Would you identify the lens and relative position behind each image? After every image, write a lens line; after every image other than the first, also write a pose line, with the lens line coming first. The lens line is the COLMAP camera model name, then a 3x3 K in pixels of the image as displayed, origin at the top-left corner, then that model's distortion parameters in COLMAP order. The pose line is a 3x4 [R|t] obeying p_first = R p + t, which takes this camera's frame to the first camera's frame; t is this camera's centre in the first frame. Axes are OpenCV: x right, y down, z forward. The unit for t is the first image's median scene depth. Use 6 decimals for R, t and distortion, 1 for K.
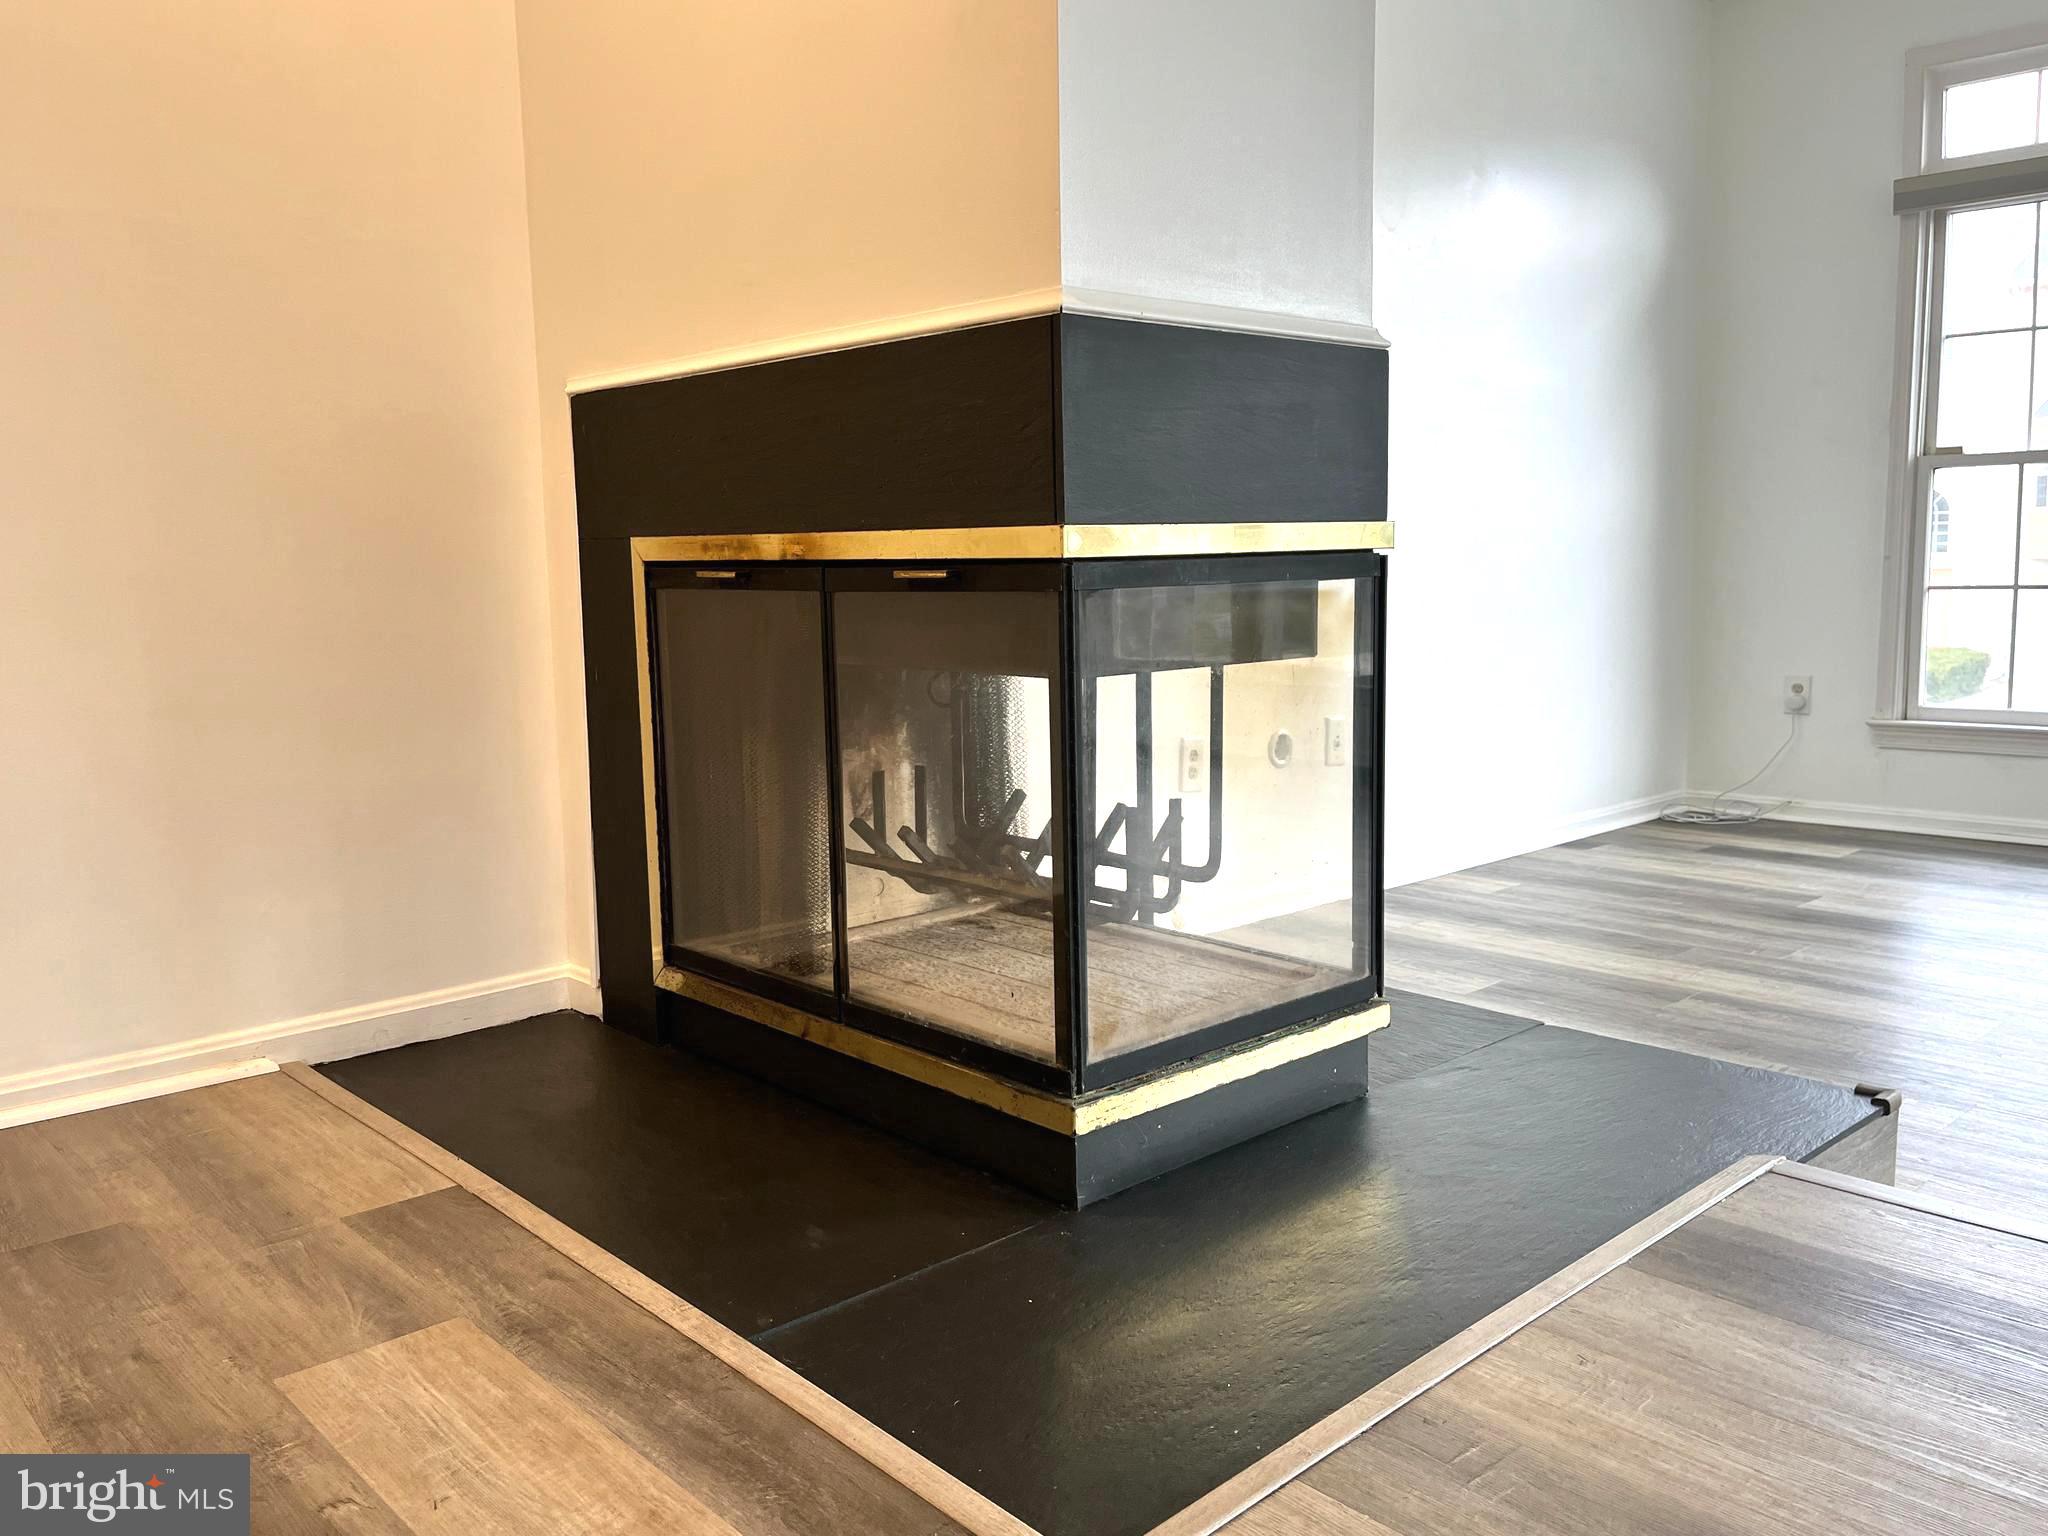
lens RADIAL K [[1601.2, 0, 1027.5], [0, 1601.2, 752.6], [0, 0, 1]] dist [0.039572, -0.036628]
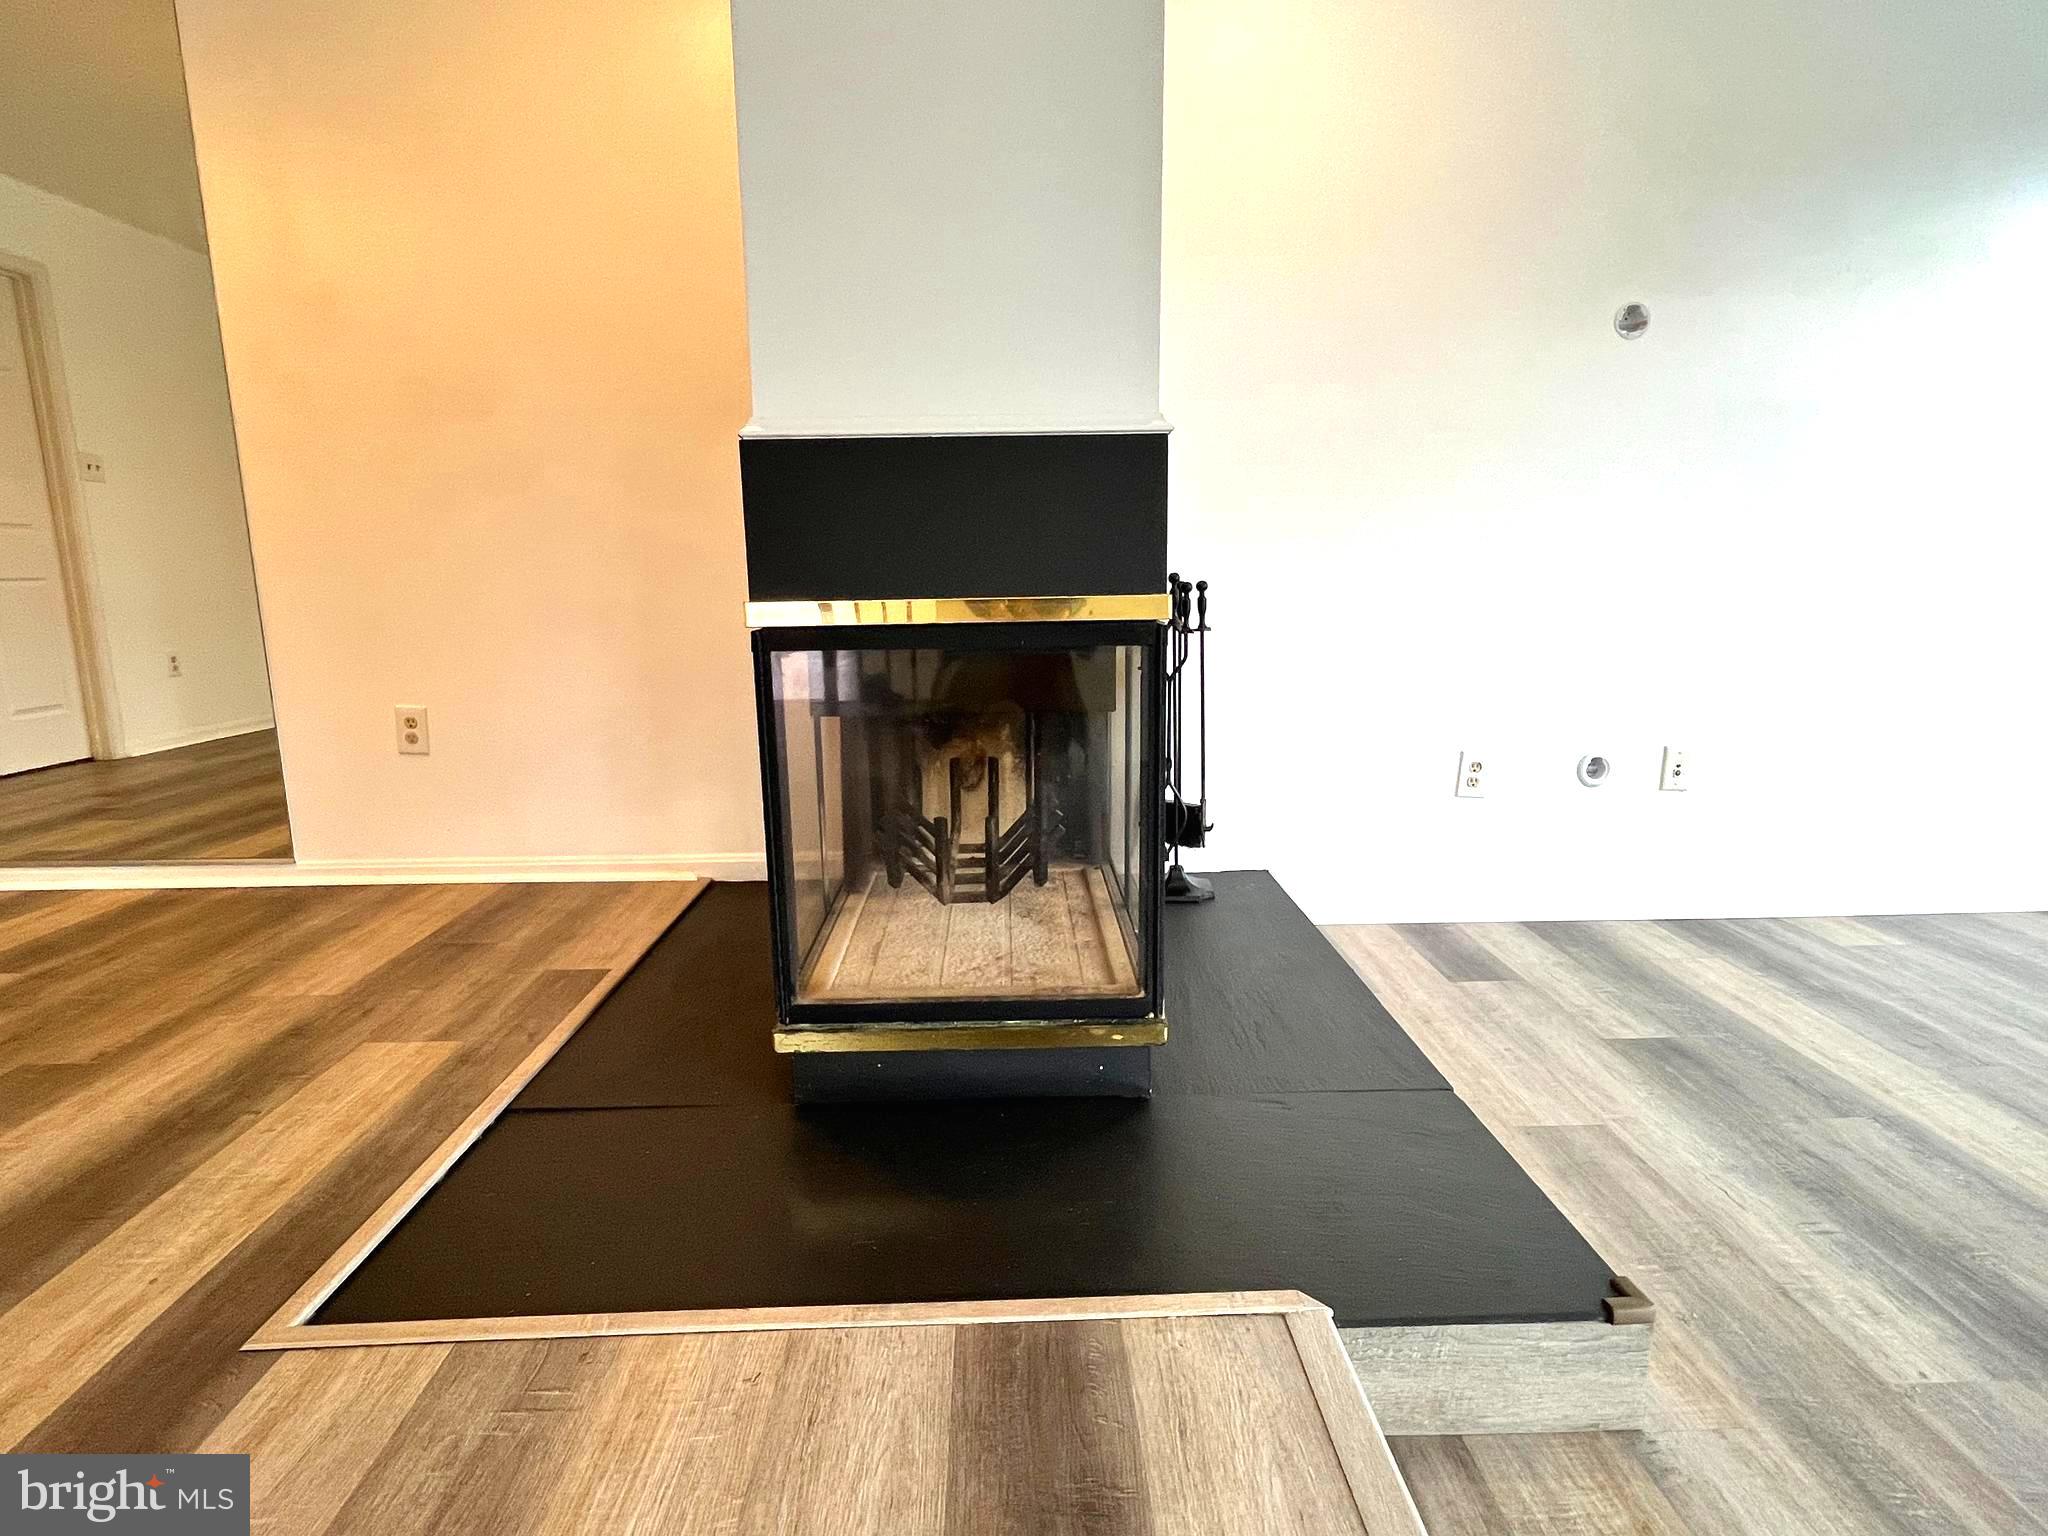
lens RADIAL K [[1054.5, 0, 1024.0], [0, 1054.5, 766.2], [0, 0, 1]] dist [-0.004206, -0.000335]
pose [[0.750149, 0.134545, -0.647436, 0.592944], [-0.080928, 0.990402, 0.112050, -0.096514], [0.656298, -0.031658, 0.753838, 0.379665]]
